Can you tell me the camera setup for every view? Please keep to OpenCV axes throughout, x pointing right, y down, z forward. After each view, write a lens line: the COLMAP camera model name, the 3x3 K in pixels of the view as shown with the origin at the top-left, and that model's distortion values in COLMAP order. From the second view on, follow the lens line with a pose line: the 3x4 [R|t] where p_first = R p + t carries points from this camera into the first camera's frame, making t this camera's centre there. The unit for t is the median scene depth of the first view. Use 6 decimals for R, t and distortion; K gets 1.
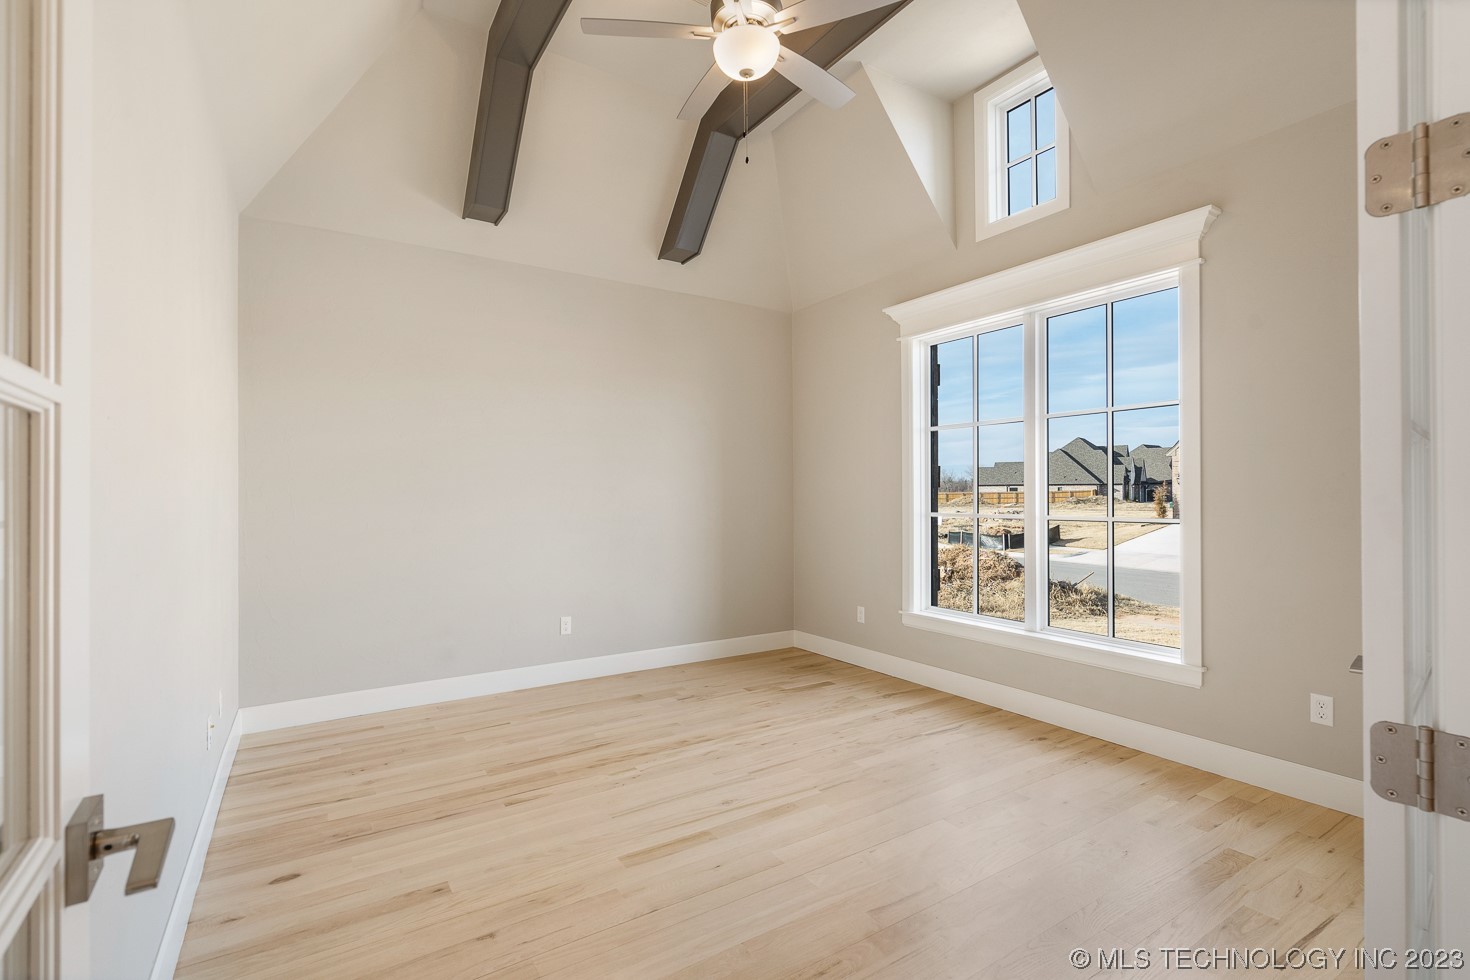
lens RADIAL K [[672.7, 0, 736.3], [0, 672.7, 492.3], [0, 0, 1]] dist [-0.002447, 0.001175]
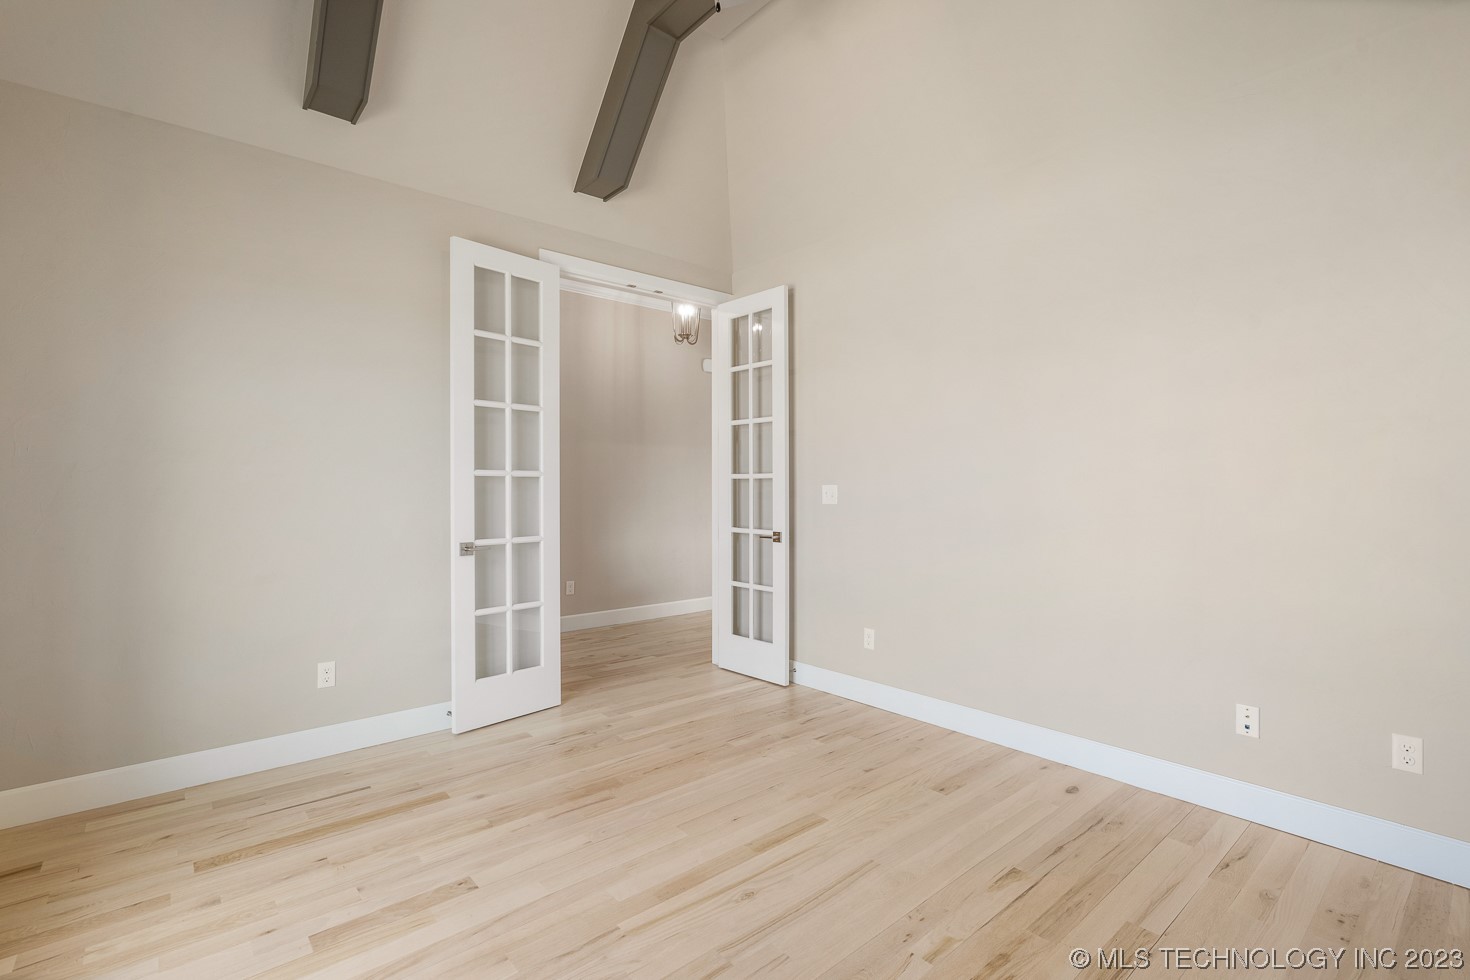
lens RADIAL K [[672.7, 0, 728.7], [0, 672.7, 489.1], [0, 0, 1]] dist [-0.002447, 0.001175]
pose [[-0.991419, 0.006650, -0.130557, 0.082961], [0.006825, 0.999976, -0.000893, 0.003874], [0.130548, -0.001776, -0.991440, 1.396823]]
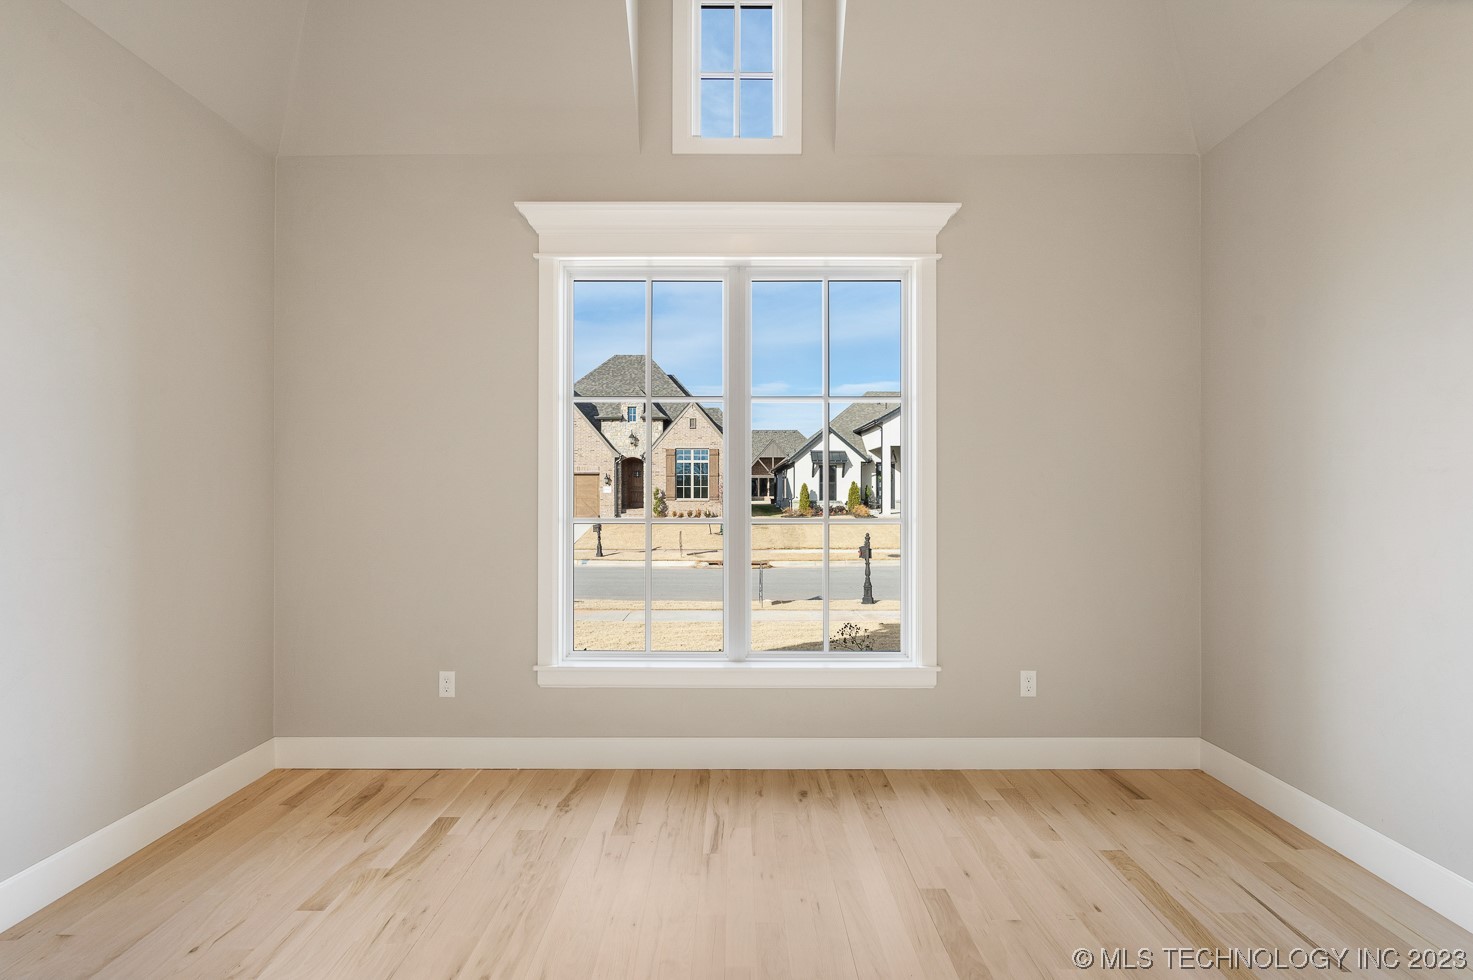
lens RADIAL K [[674.1, 0, 730.5], [0, 674.1, 488.0], [0, 0, 1]] dist [-0.002447, 0.001175]
pose [[0.547981, 0.008287, 0.836450, -0.273049], [-0.005781, 0.999965, -0.006120, 0.004973], [-0.836471, -0.001482, 0.548009, 0.631193]]
